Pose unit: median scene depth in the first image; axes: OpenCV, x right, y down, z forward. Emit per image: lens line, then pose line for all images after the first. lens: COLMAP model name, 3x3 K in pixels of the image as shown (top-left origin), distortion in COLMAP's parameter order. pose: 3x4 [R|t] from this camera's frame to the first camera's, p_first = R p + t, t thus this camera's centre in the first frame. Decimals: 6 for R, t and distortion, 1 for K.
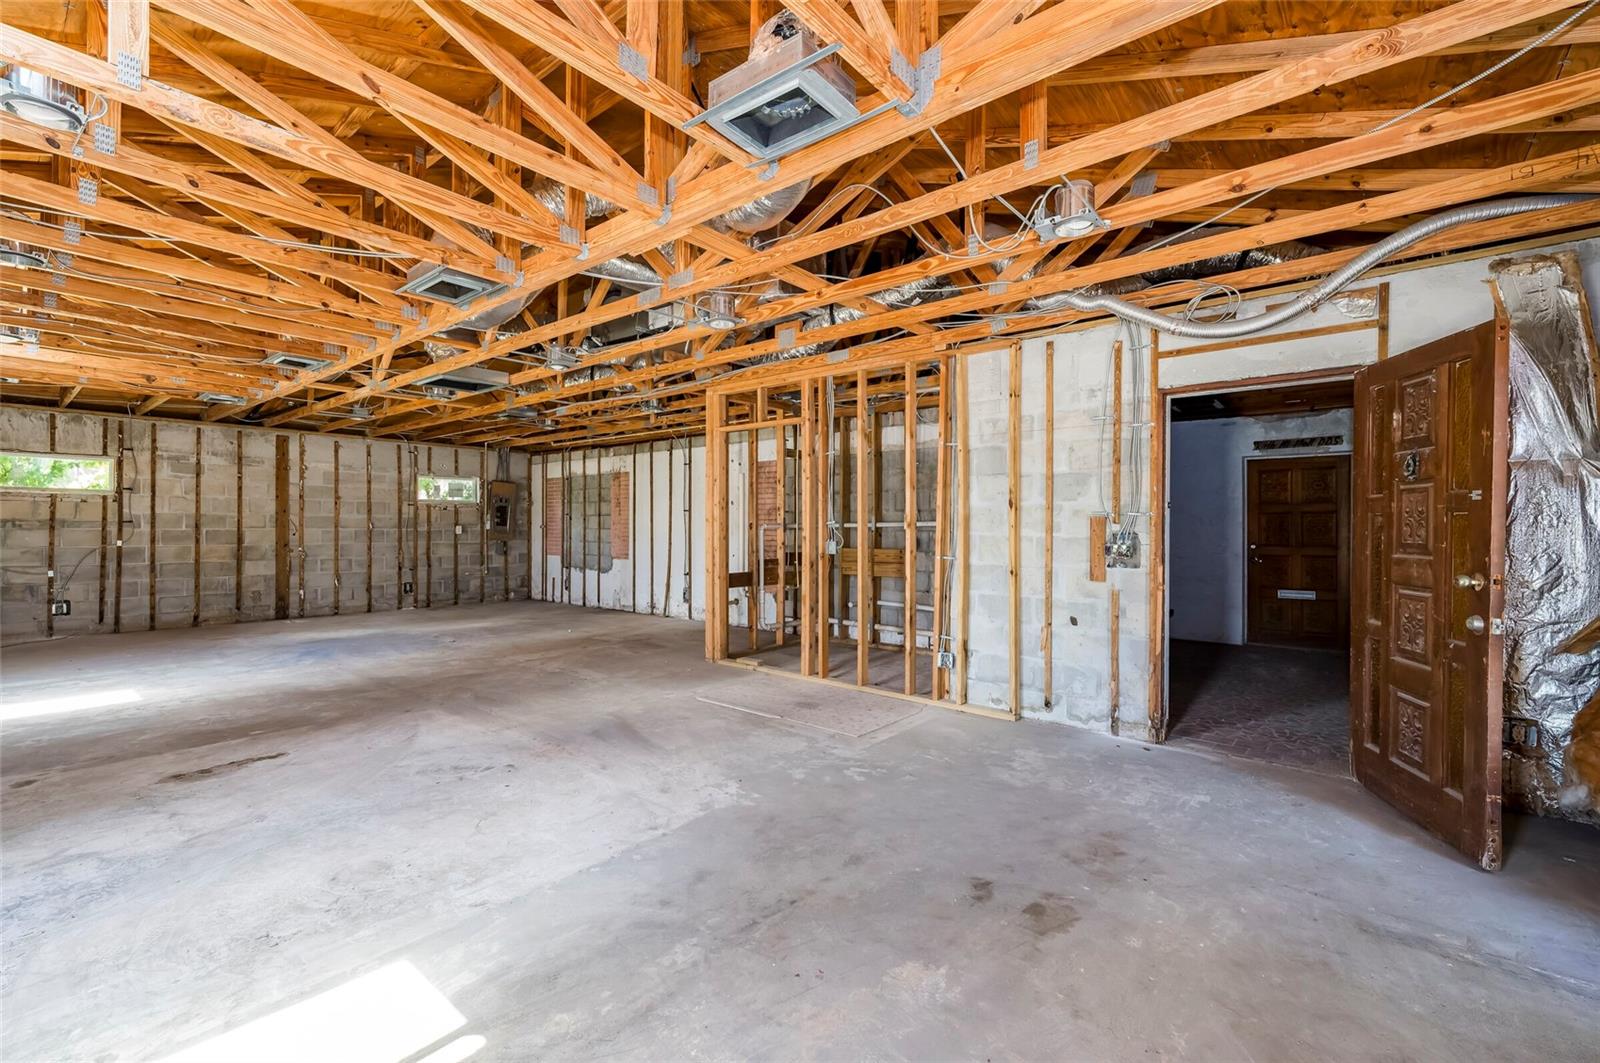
lens RADIAL K [[689.6, 0, 803.9], [0, 689.6, 529.1], [0, 0, 1]] dist [0.005557, -0.001038]
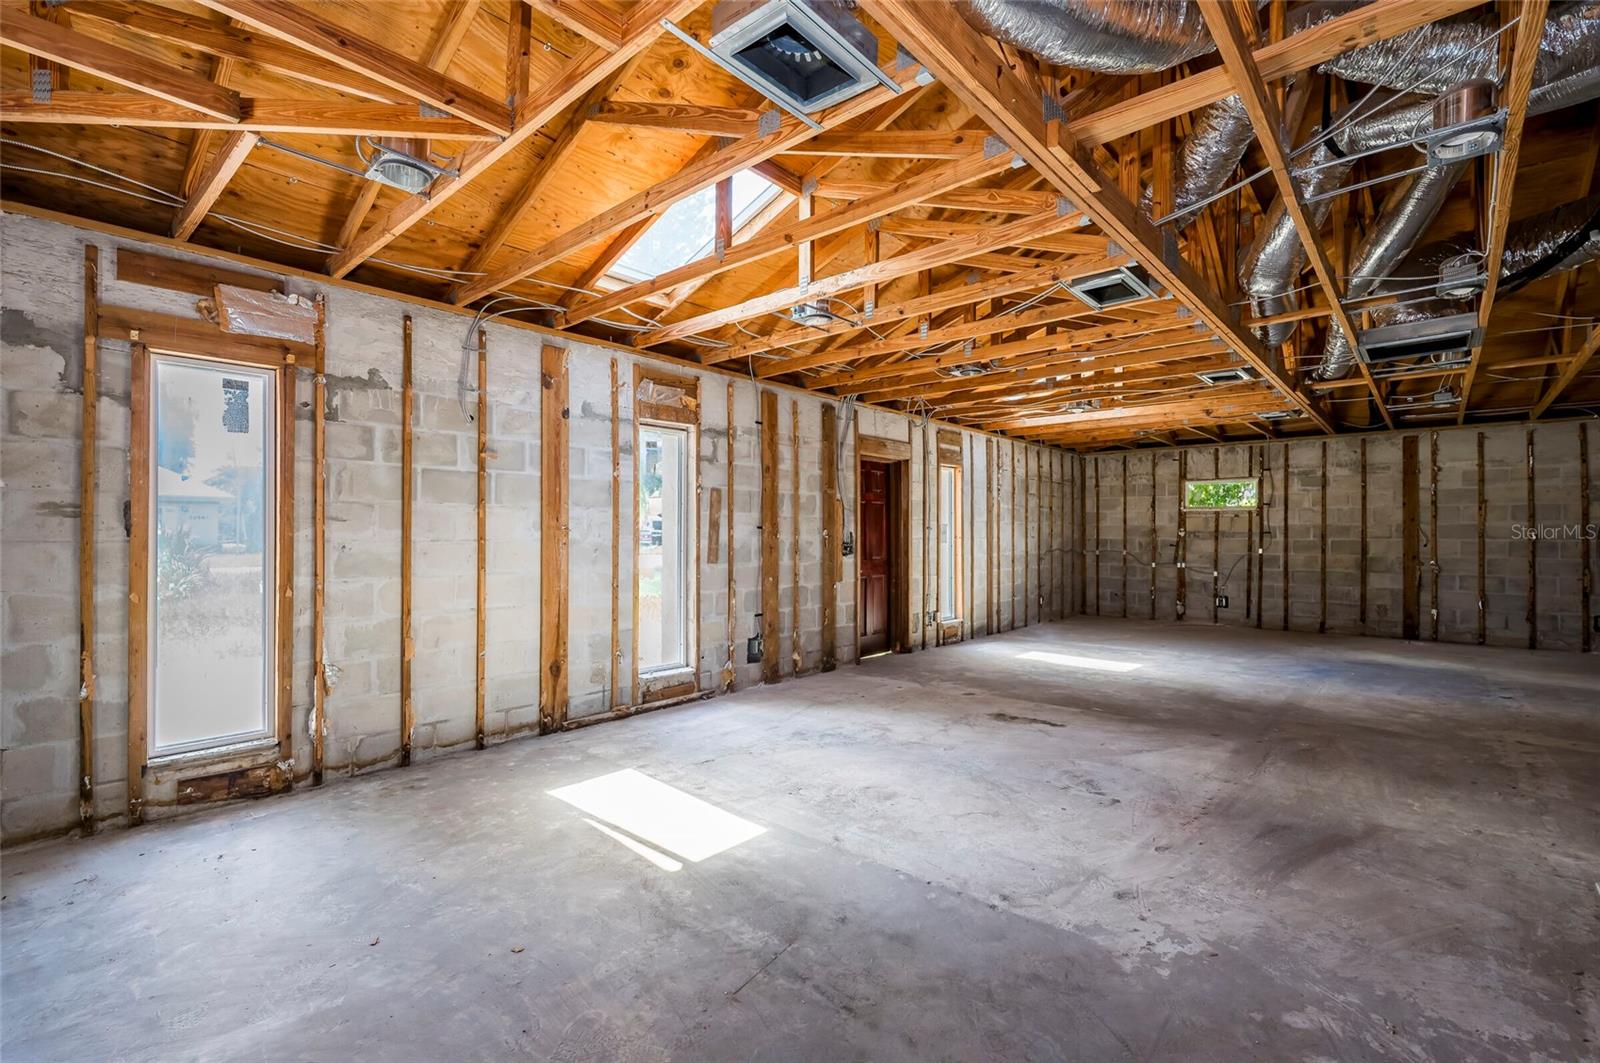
lens RADIAL K [[708.5, 0, 806.7], [0, 708.5, 531.3], [0, 0, 1]] dist [0.002125, -0.002558]
pose [[-0.036497, -0.008538, -0.999297, 0.471417], [-0.004146, 0.999956, -0.008392, 0.000597], [0.999325, 0.003836, -0.036531, 0.576765]]
